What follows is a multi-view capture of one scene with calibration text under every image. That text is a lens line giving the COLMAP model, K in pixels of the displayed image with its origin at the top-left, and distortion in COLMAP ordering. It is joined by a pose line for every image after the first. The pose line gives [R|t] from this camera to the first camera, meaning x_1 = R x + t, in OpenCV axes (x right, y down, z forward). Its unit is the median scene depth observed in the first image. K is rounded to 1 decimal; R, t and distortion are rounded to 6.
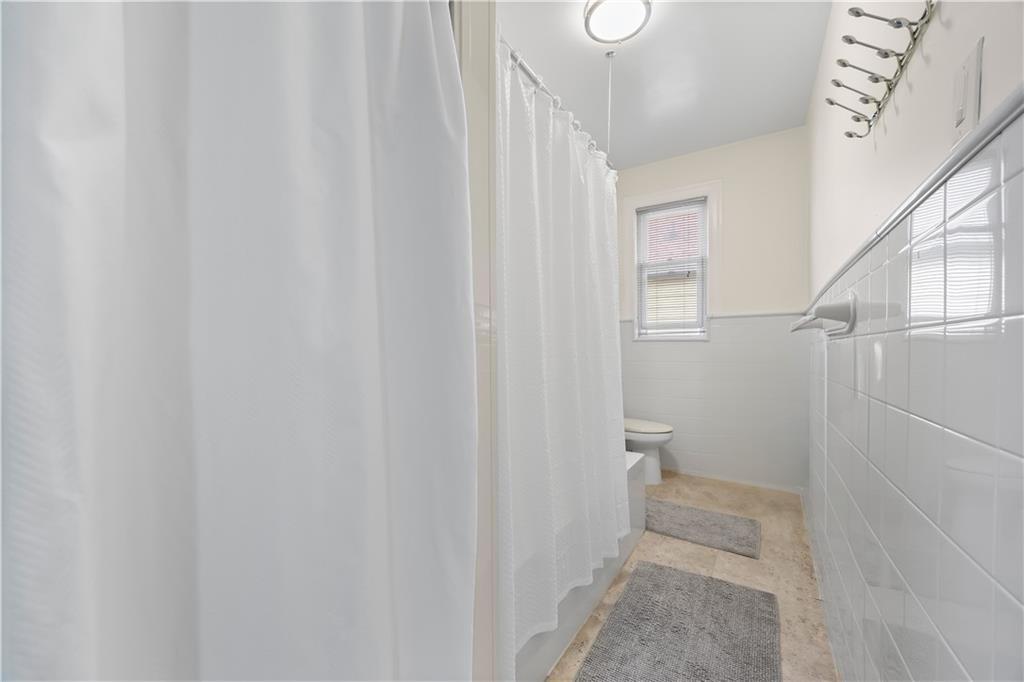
lens RADIAL K [[397.2, 0, 509.6], [0, 397.2, 349.0], [0, 0, 1]] dist [0.003677, 0.000100]
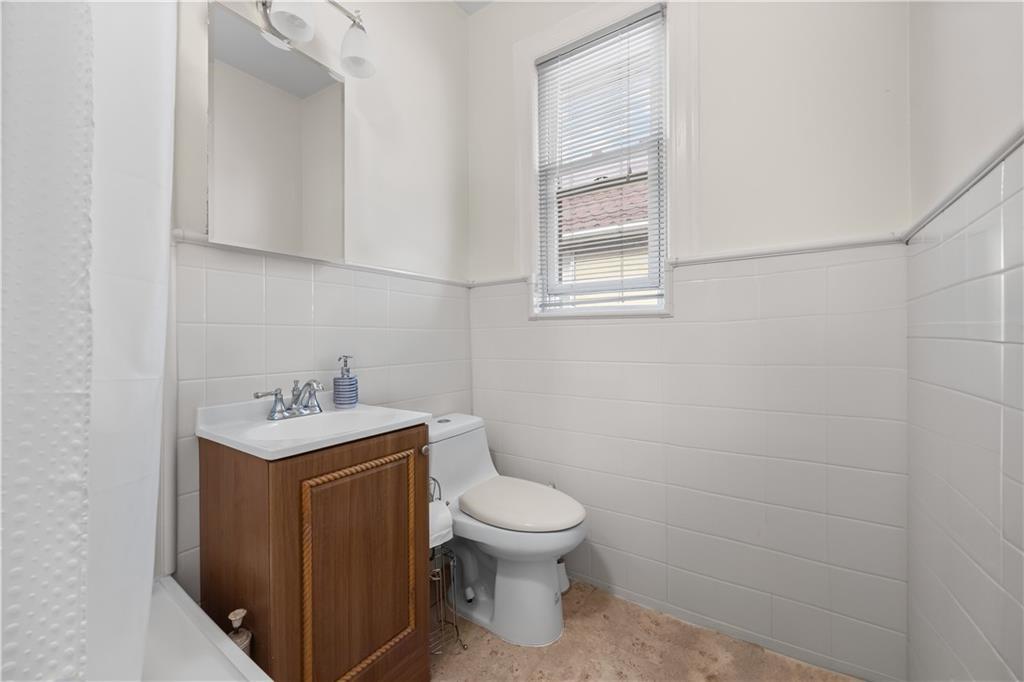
lens RADIAL K [[397.2, 0, 514.7], [0, 397.2, 335.1], [0, 0, 1]] dist [0.003677, 0.000100]
pose [[0.999406, -0.011261, -0.032572, 0.309333], [0.011526, 0.999902, 0.007961, -0.003231], [0.032479, -0.008331, 0.999438, 0.494894]]
